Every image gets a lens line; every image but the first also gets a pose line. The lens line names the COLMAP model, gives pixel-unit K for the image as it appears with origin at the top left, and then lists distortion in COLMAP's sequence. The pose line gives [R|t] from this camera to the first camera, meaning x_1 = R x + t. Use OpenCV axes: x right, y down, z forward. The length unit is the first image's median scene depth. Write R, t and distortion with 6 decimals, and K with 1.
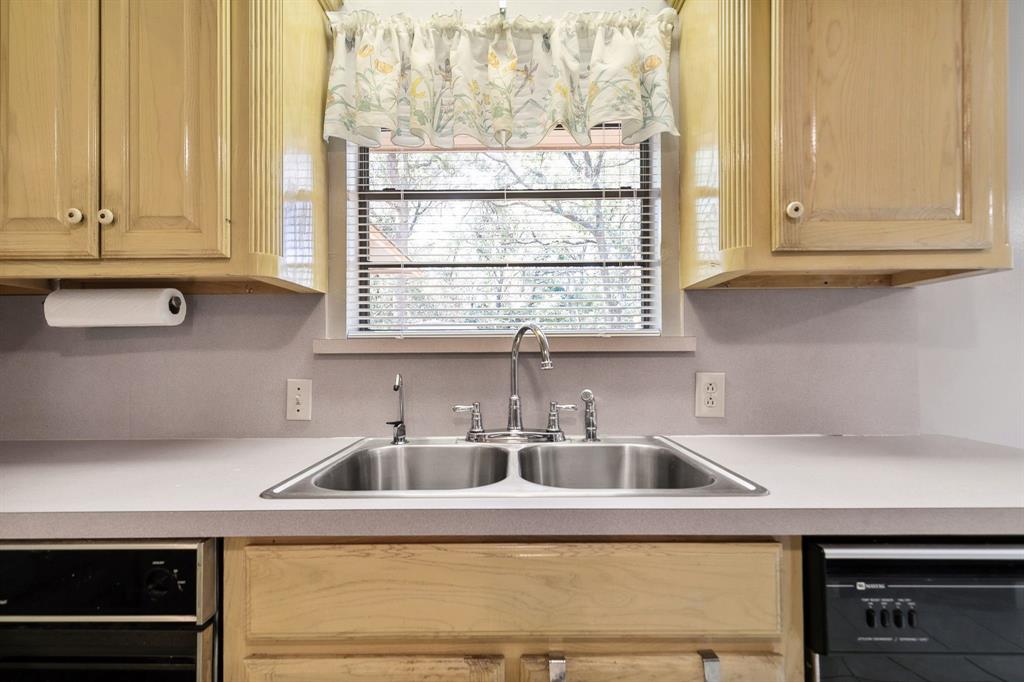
lens RADIAL K [[473.9, 0, 509.1], [0, 473.9, 355.4], [0, 0, 1]] dist [0.001475, 0.000154]
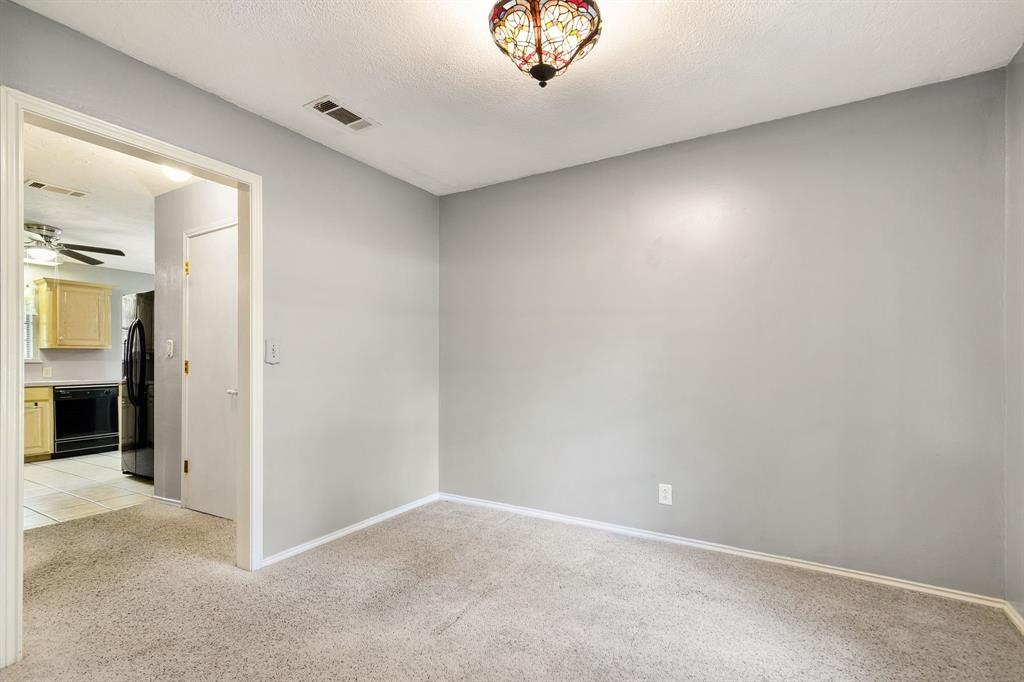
lens RADIAL K [[473.9, 0, 509.1], [0, 473.9, 355.4], [0, 0, 1]] dist [0.001475, 0.000154]
pose [[0.499231, 0.006904, 0.866441, -1.538394], [0.000936, 0.999963, -0.008507, -0.038515], [-0.866468, 0.005058, 0.499206, -6.026077]]
